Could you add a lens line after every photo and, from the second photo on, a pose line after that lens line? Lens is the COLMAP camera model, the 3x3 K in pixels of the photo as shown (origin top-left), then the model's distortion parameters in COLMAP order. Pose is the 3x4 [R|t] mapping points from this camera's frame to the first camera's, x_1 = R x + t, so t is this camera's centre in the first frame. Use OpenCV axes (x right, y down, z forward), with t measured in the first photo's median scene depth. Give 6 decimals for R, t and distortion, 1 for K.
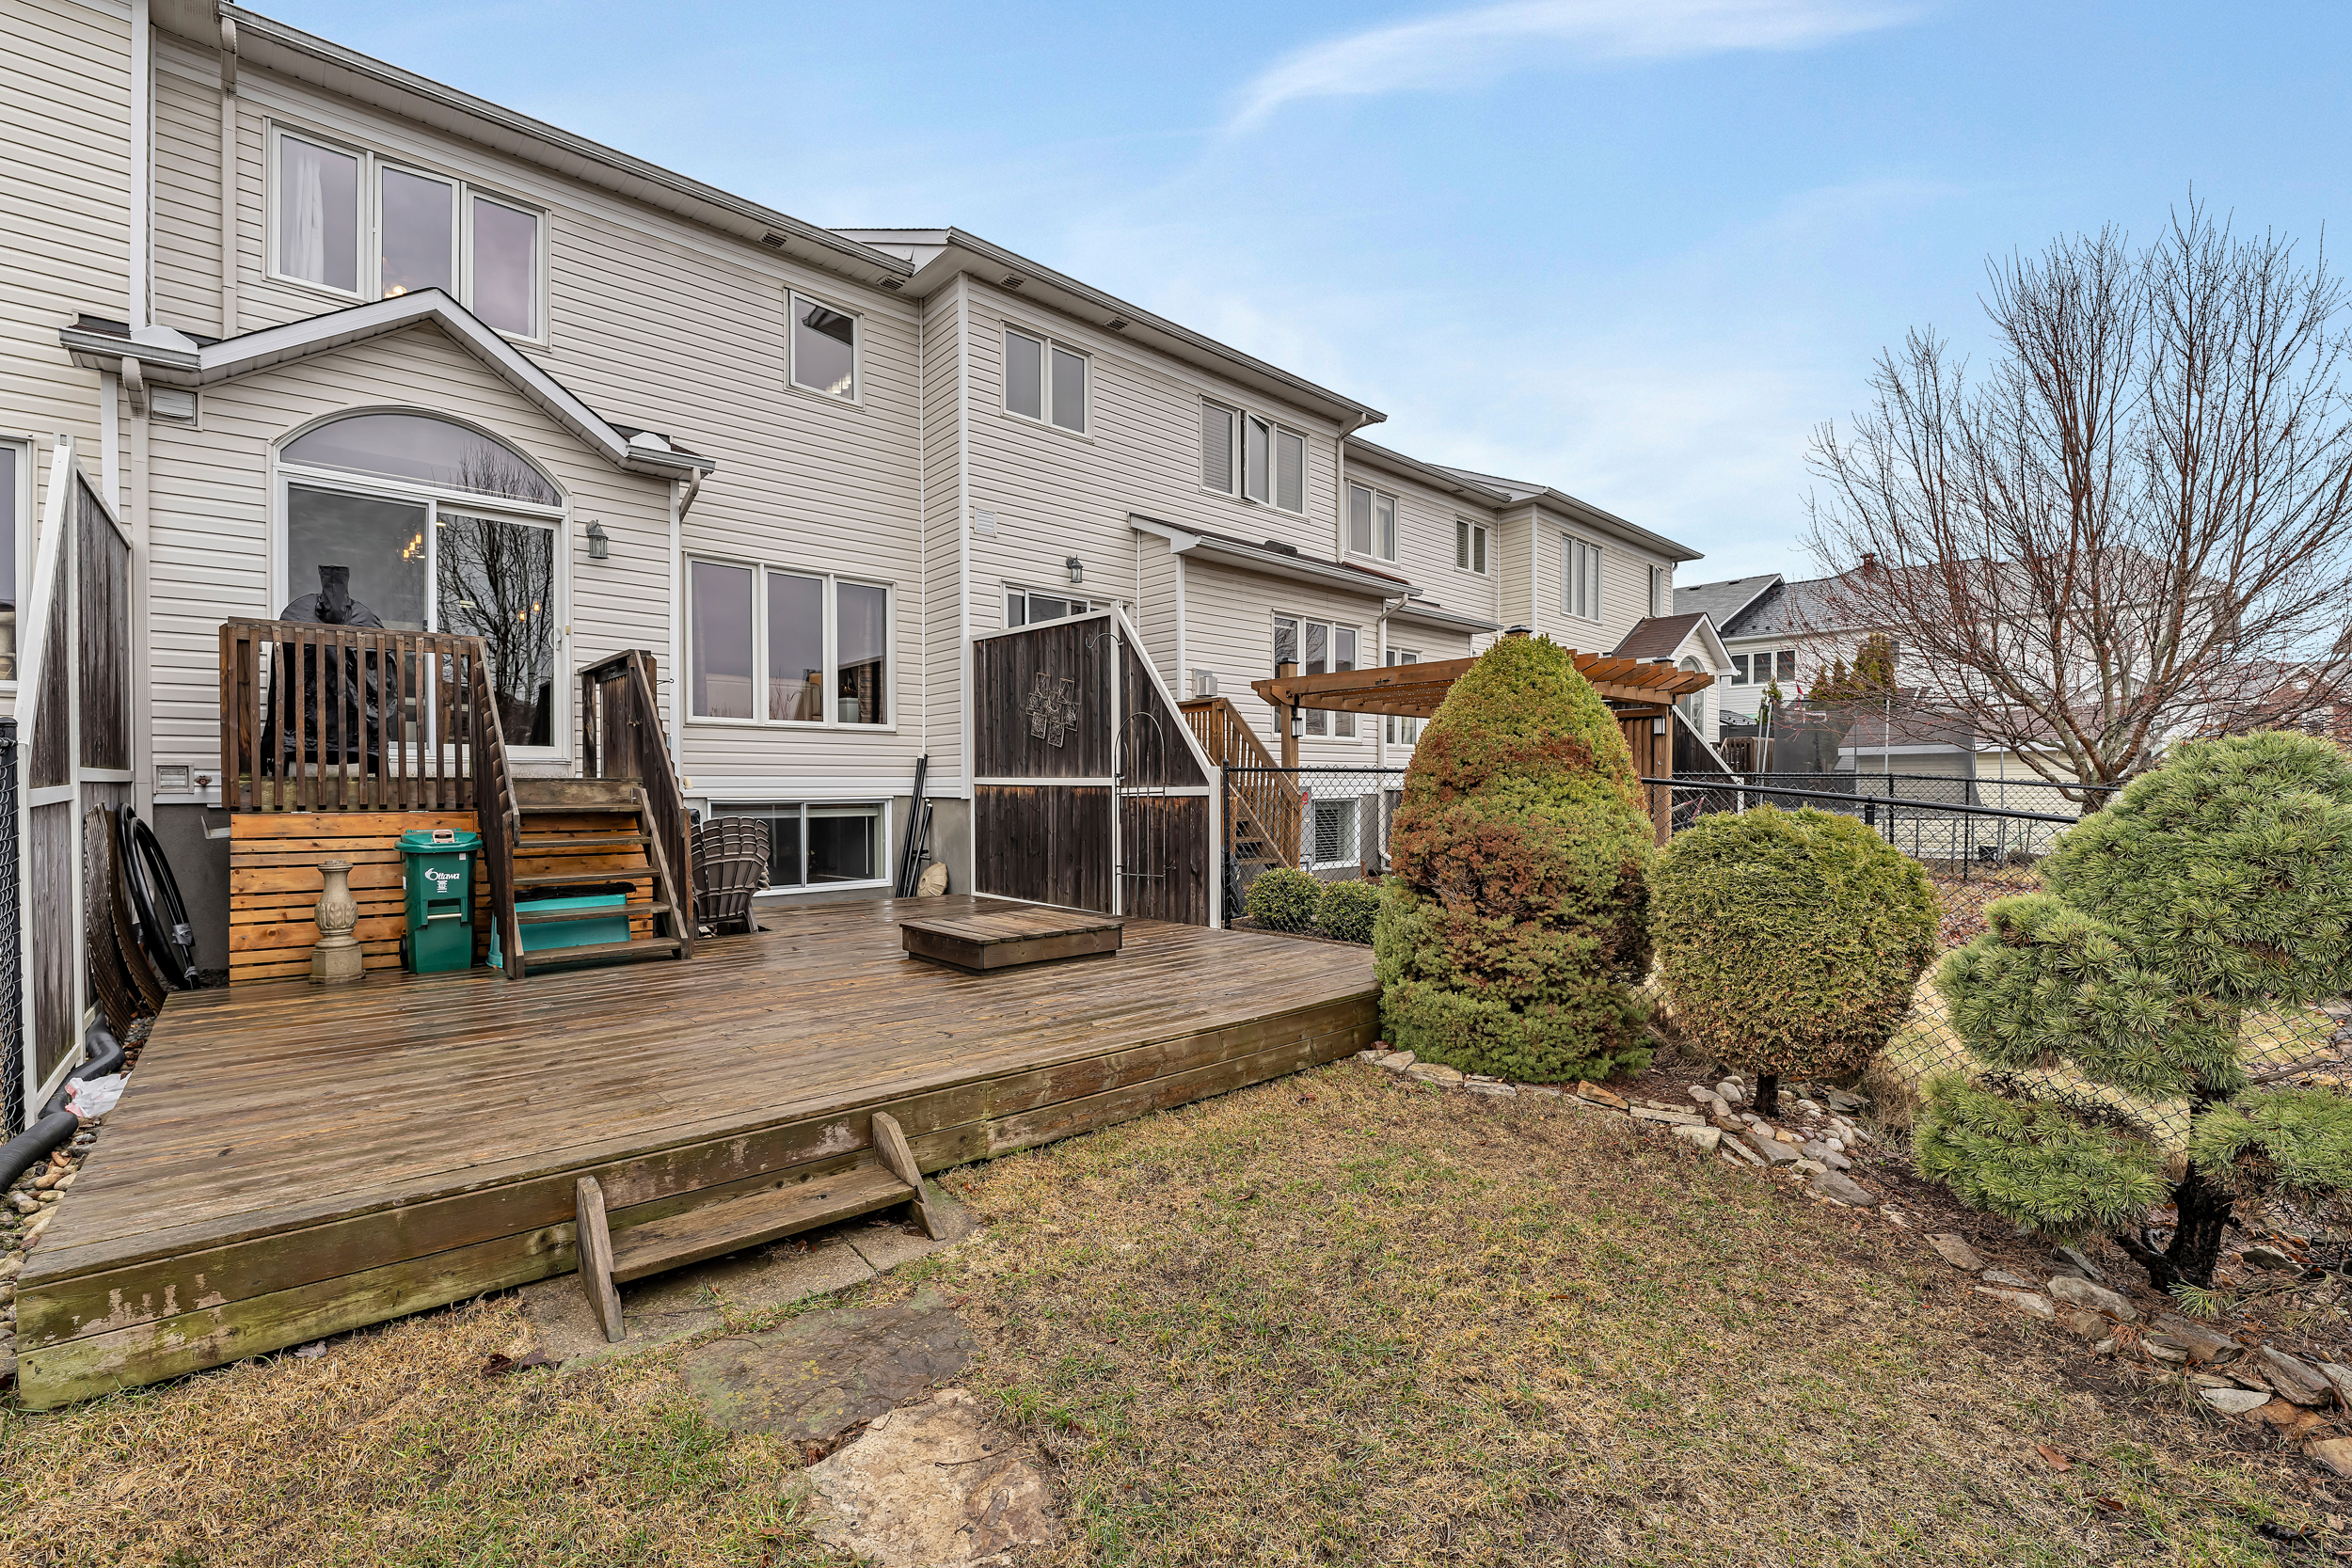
lens RADIAL K [[972.7, 0, 1176.0], [0, 972.7, 784.0], [0, 0, 1]] dist [-0.007116, -0.003923]
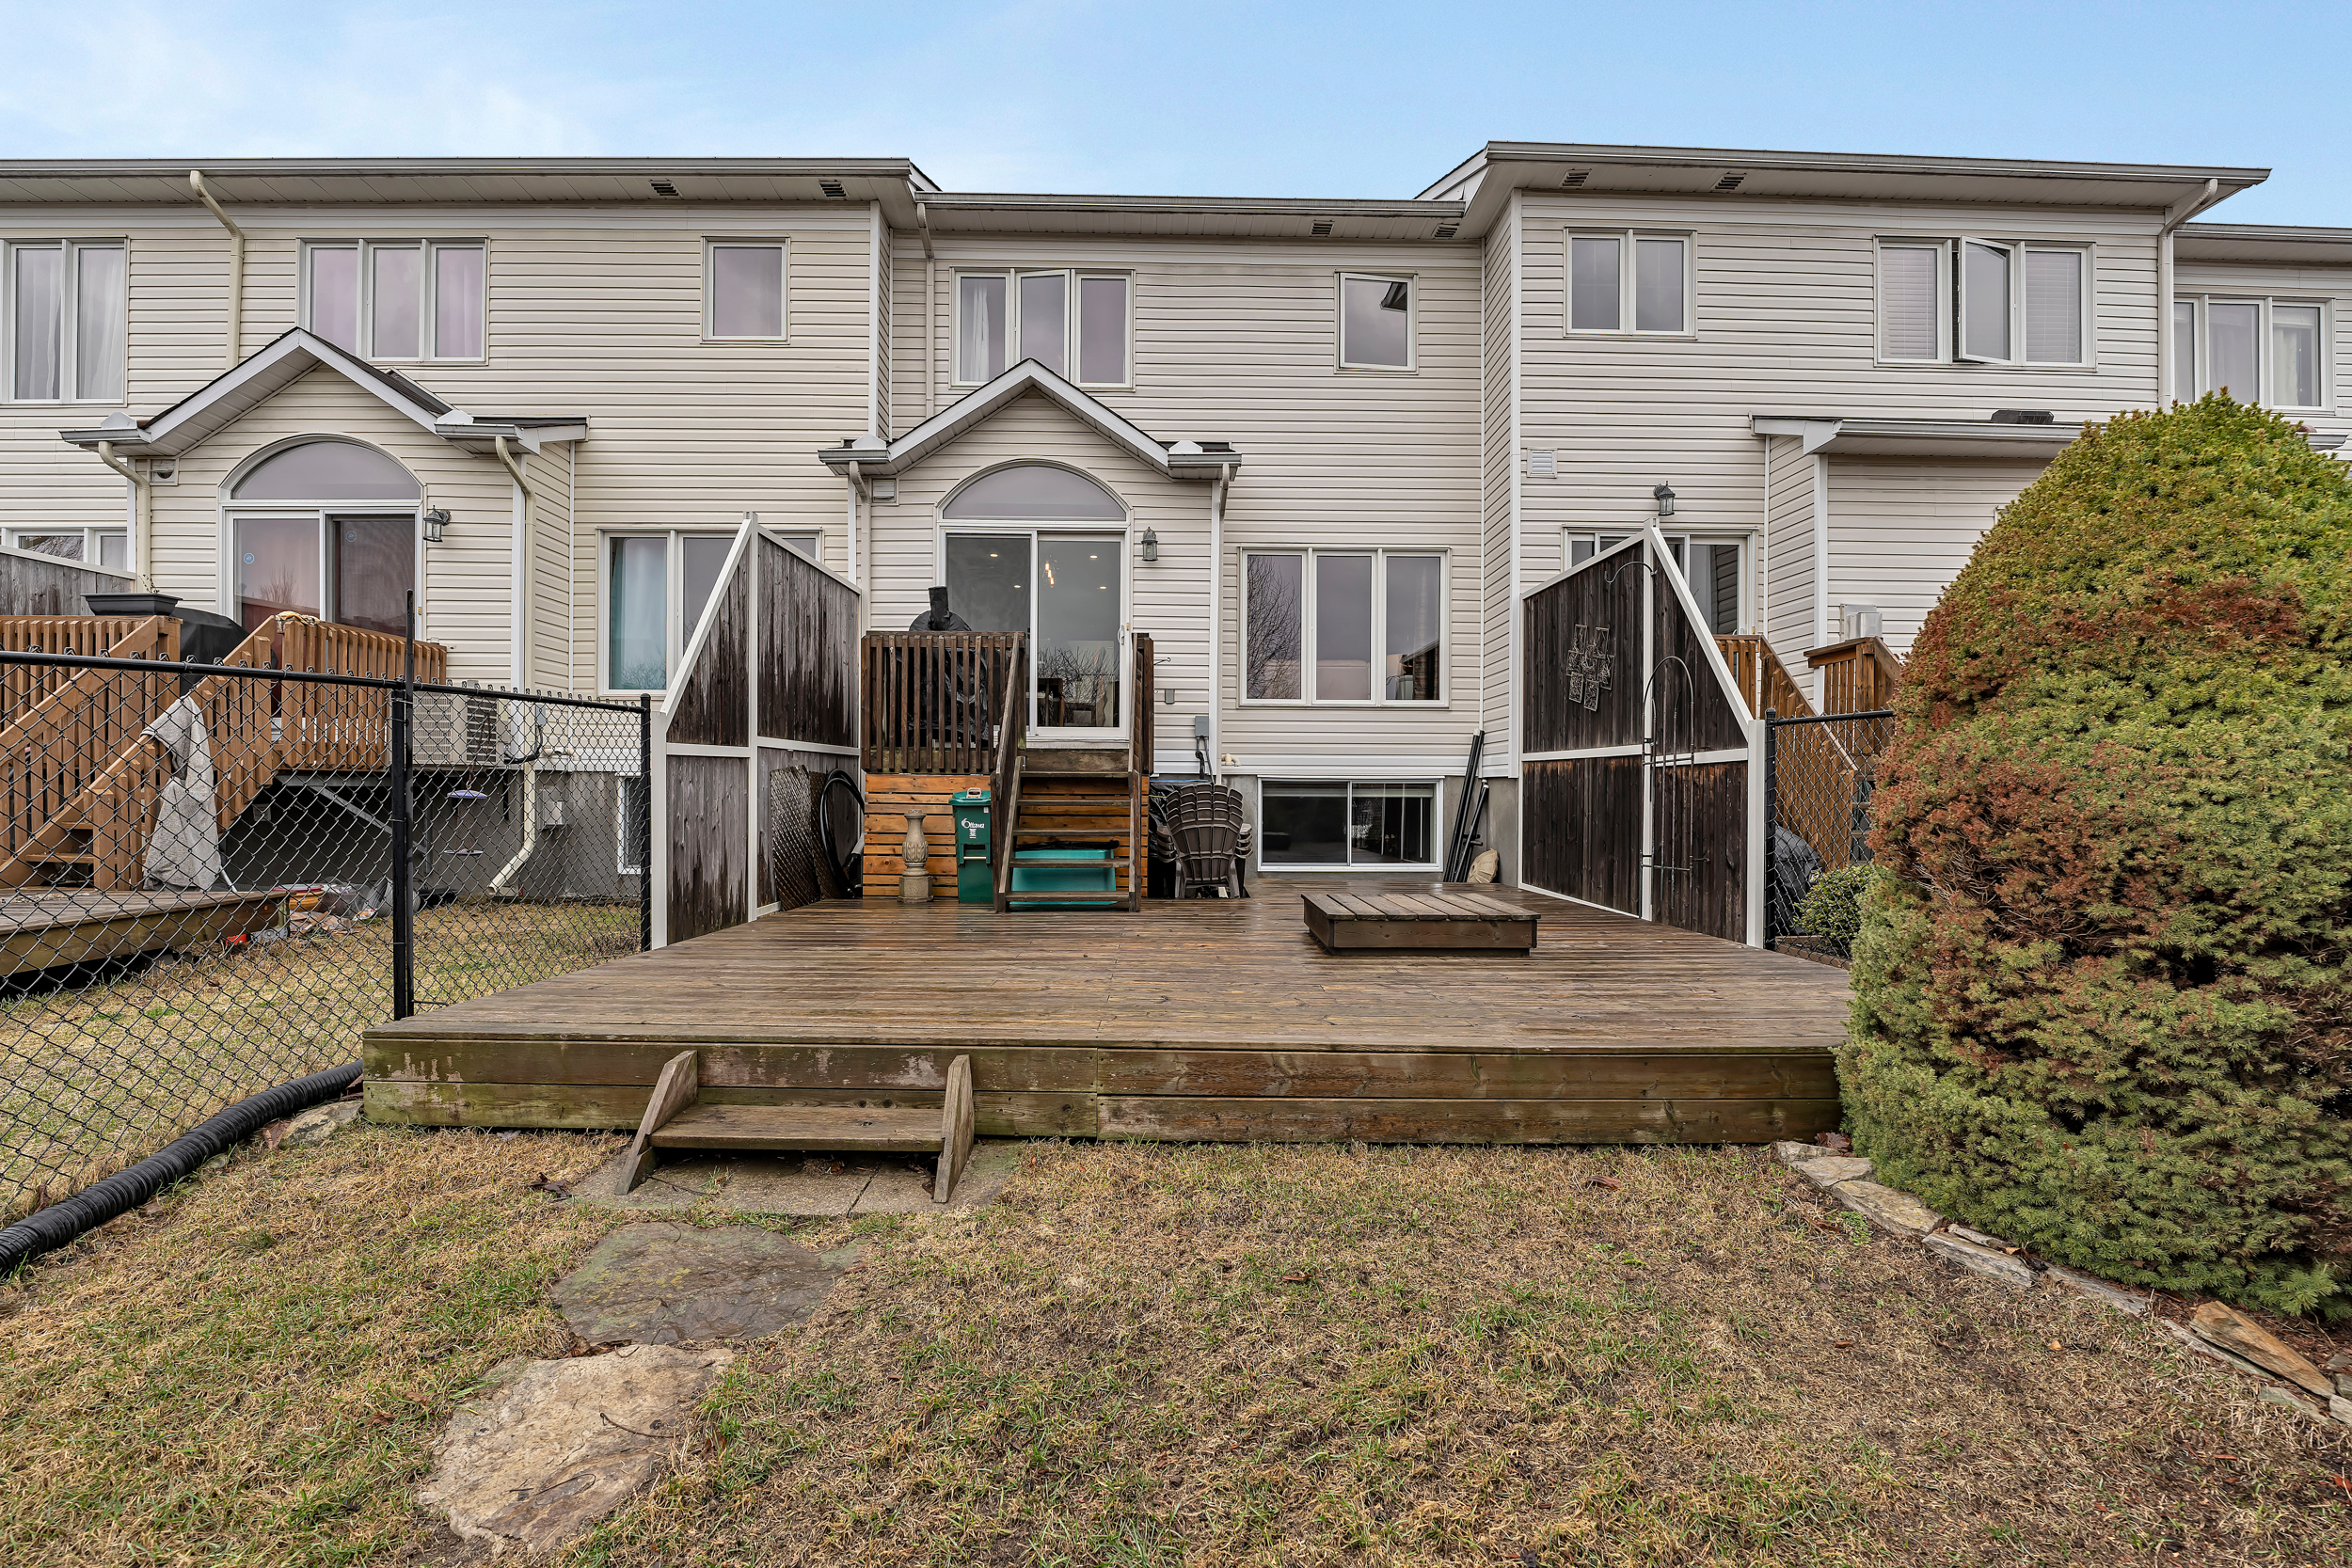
lens RADIAL K [[972.7, 0, 1176.0], [0, 972.7, 784.0], [0, 0, 1]] dist [-0.007116, -0.003923]
pose [[0.751561, 0.002849, -0.659658, 0.242002], [-0.004598, 0.999989, -0.000920, 0.040275], [0.659648, 0.003725, 0.751565, 0.224647]]
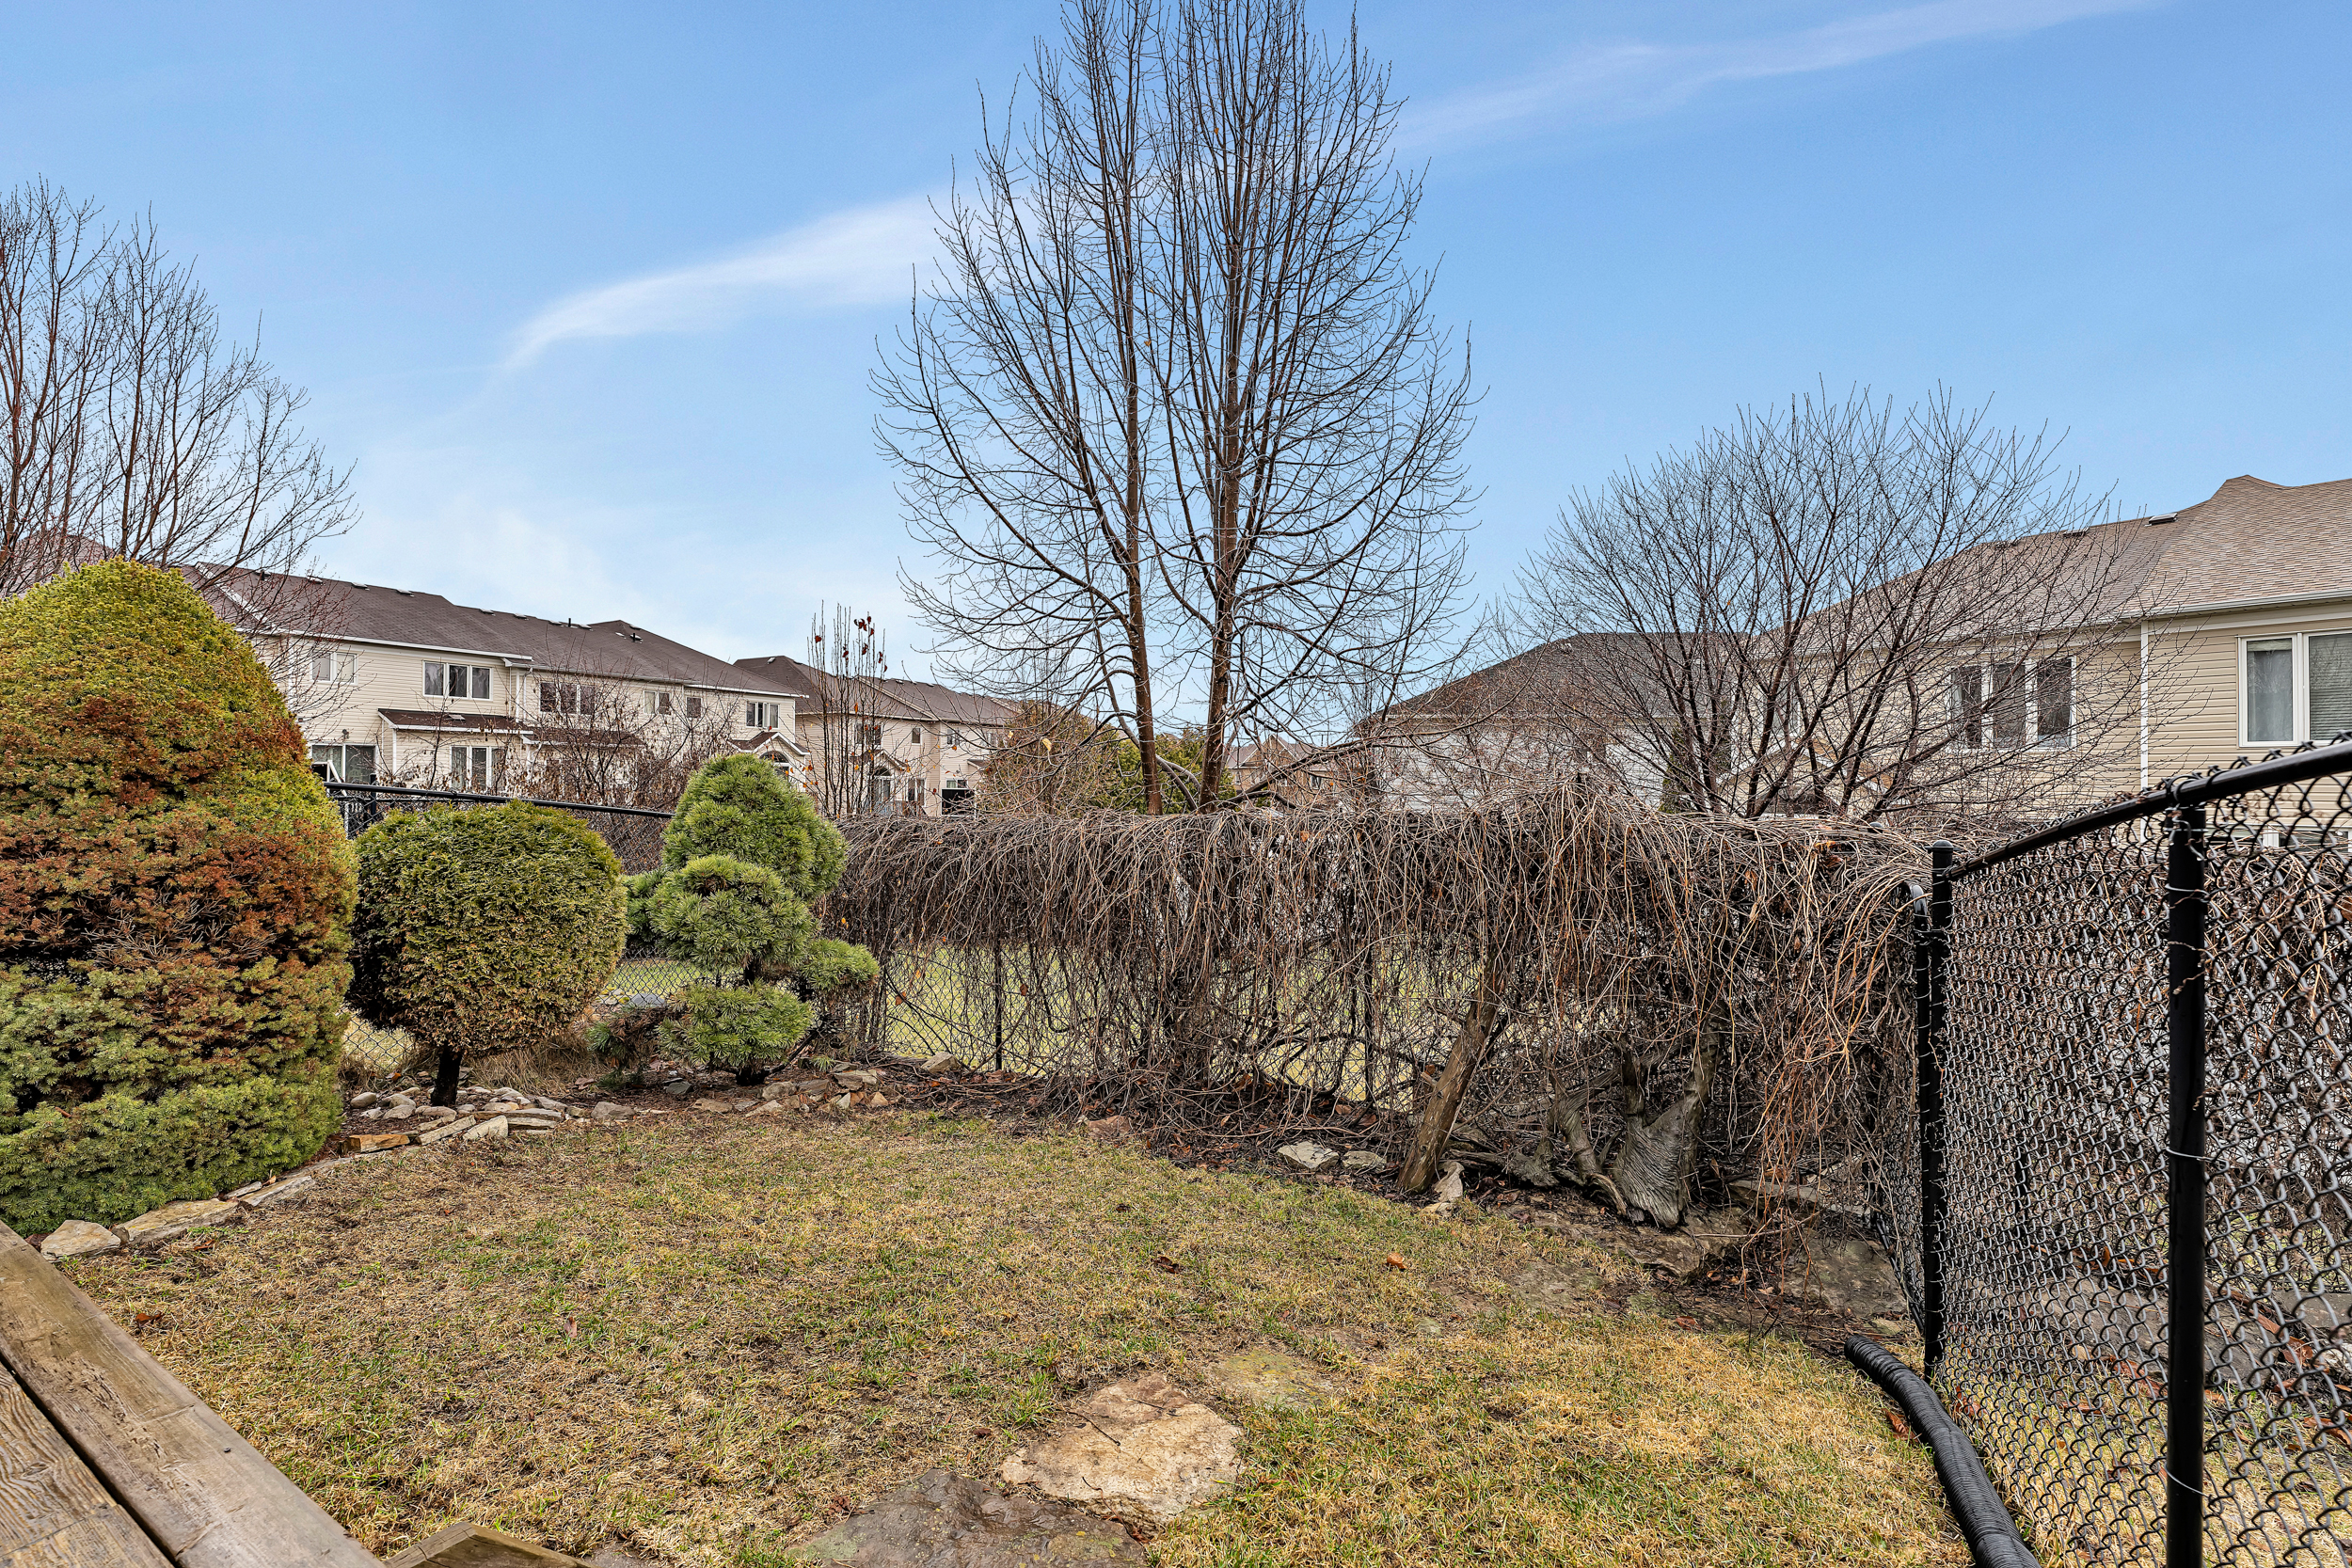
lens RADIAL K [[972.7, 0, 1176.0], [0, 972.7, 784.0], [0, 0, 1]] dist [-0.007116, -0.003923]
pose [[-0.255943, 0.002097, 0.966690, -0.395428], [-0.001360, 0.999996, -0.002530, 0.003413], [-0.966691, -0.001962, -0.255939, 0.378978]]
